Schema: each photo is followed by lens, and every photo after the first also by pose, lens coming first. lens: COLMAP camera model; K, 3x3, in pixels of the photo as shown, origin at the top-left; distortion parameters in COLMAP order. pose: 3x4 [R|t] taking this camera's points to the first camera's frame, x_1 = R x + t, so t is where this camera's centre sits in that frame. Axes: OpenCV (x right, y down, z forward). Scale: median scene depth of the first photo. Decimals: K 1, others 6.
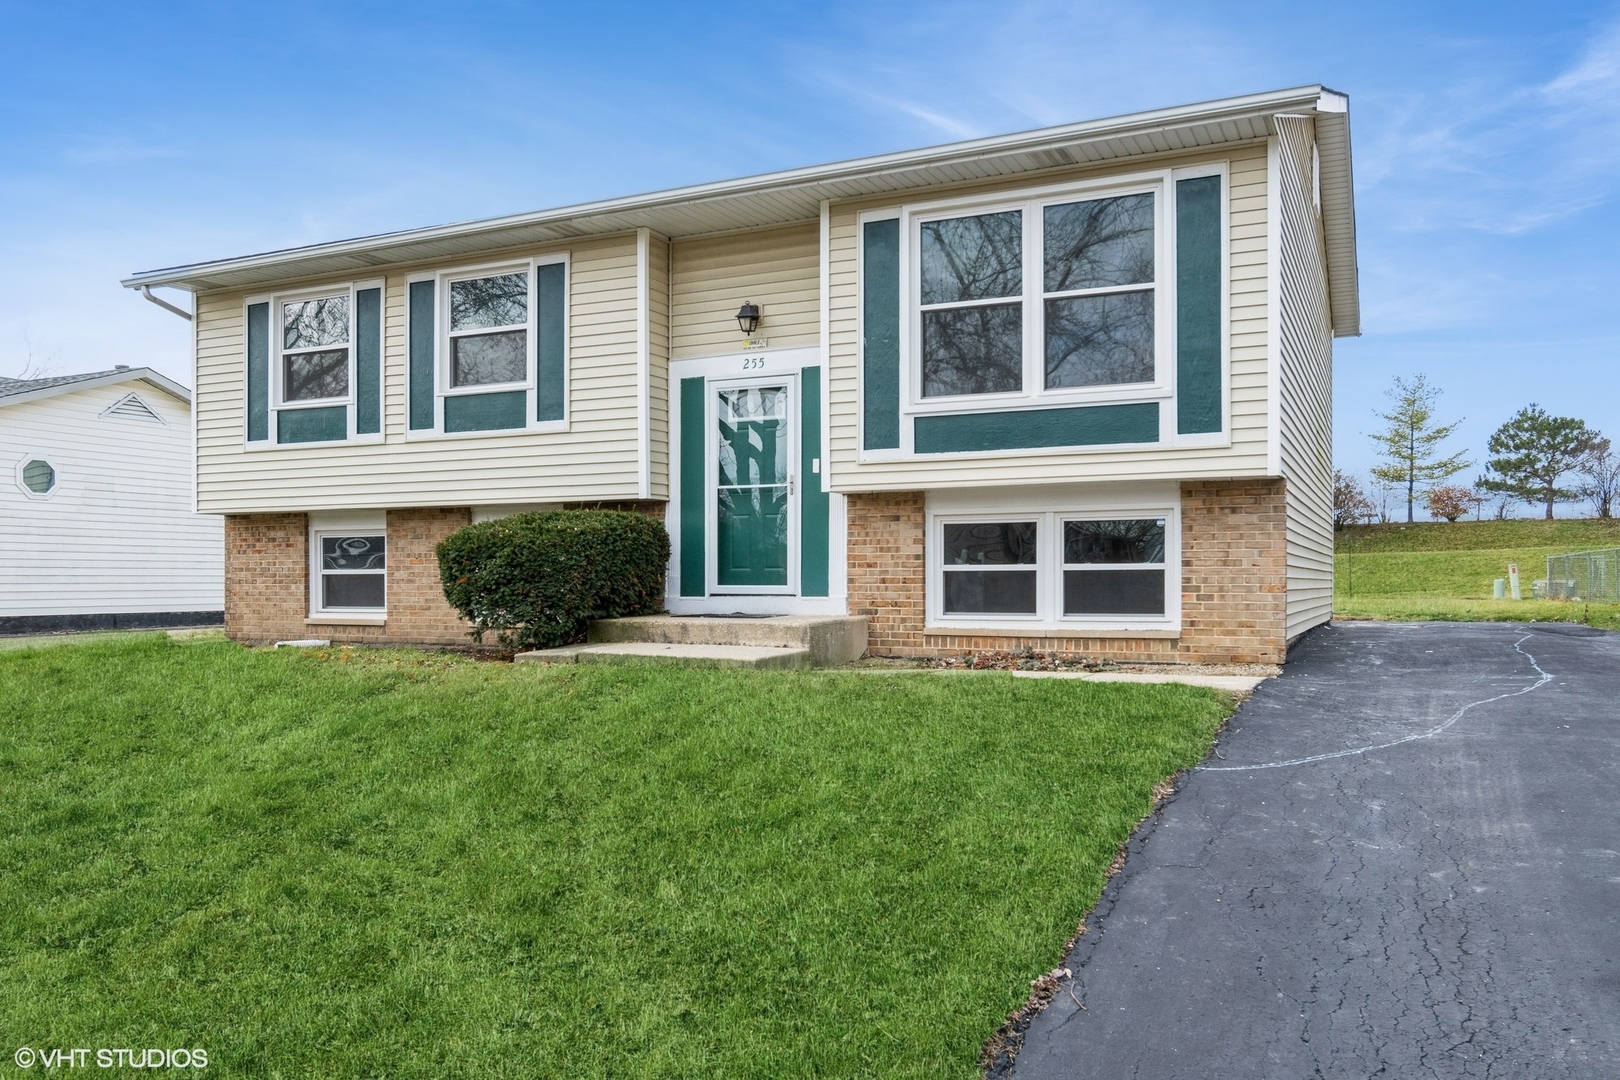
lens RADIAL K [[1290.9, 0, 808.8], [0, 1290.9, 549.3], [0, 0, 1]] dist [0.004621, 0.003406]
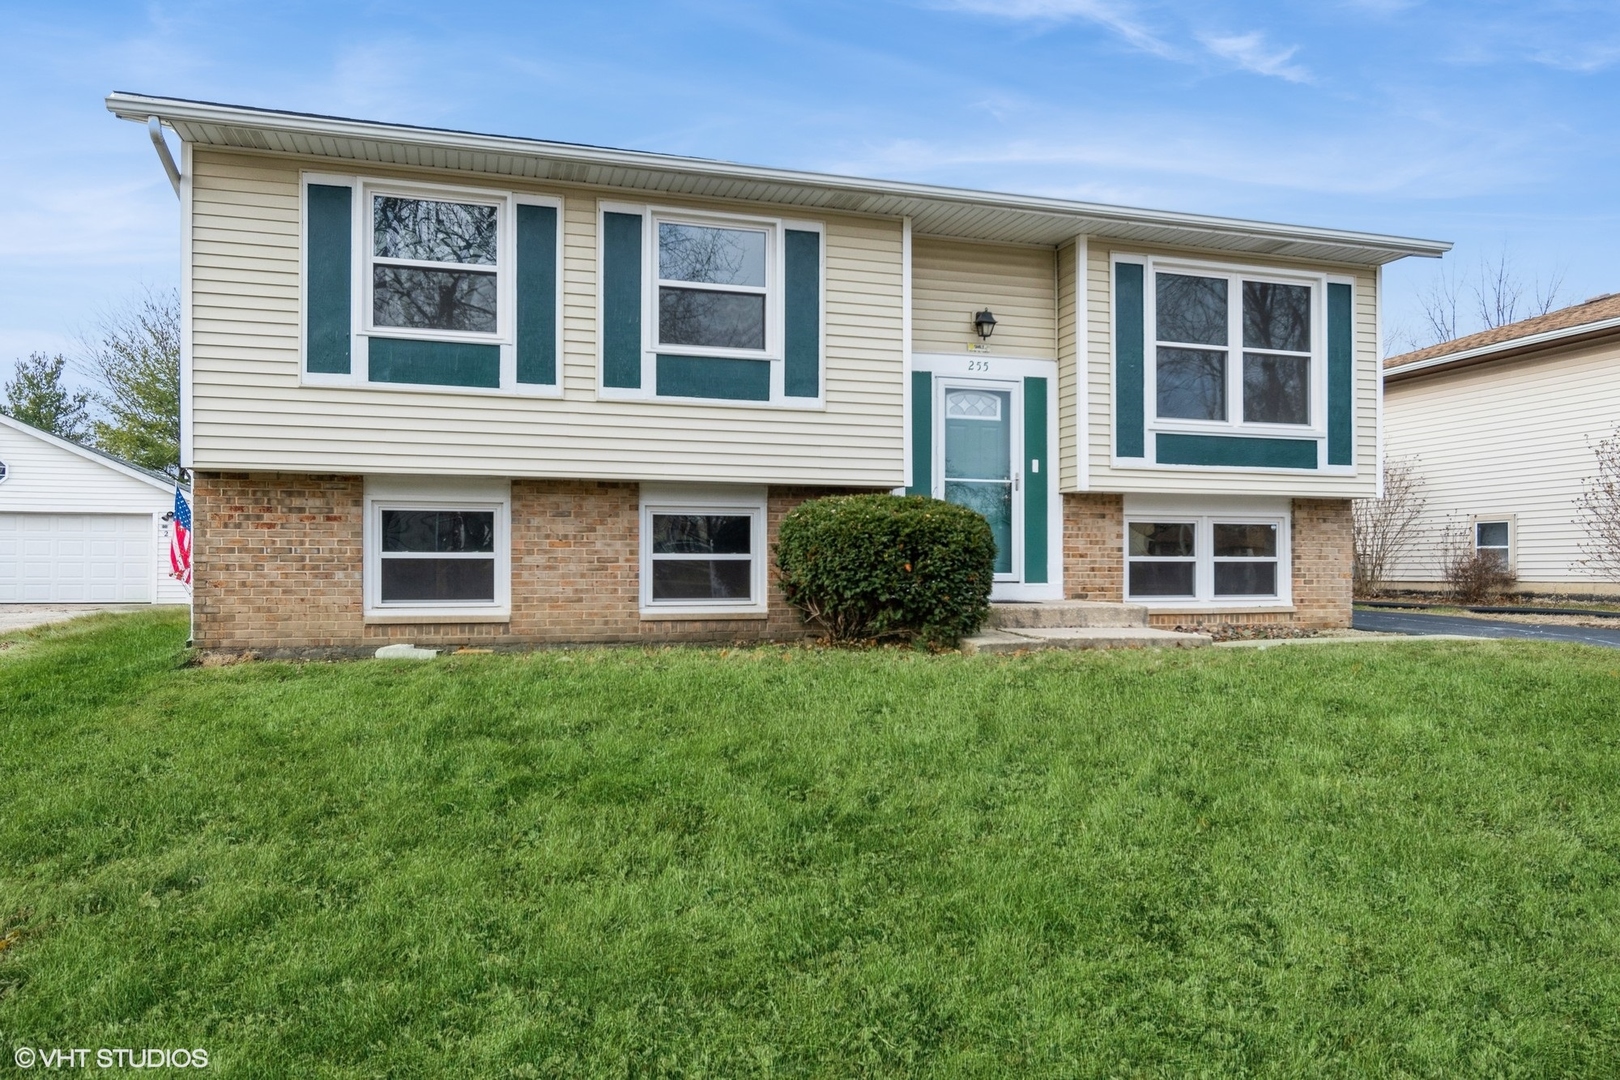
lens RADIAL K [[1179.9, 0, 806.8], [0, 1179.9, 543.4], [0, 0, 1]] dist [-0.007845, 0.002595]
pose [[0.712294, 0.018365, 0.701641, -0.800981], [-0.020105, 0.999781, -0.005758, 0.011361], [-0.701593, -0.010005, 0.712508, 0.388558]]
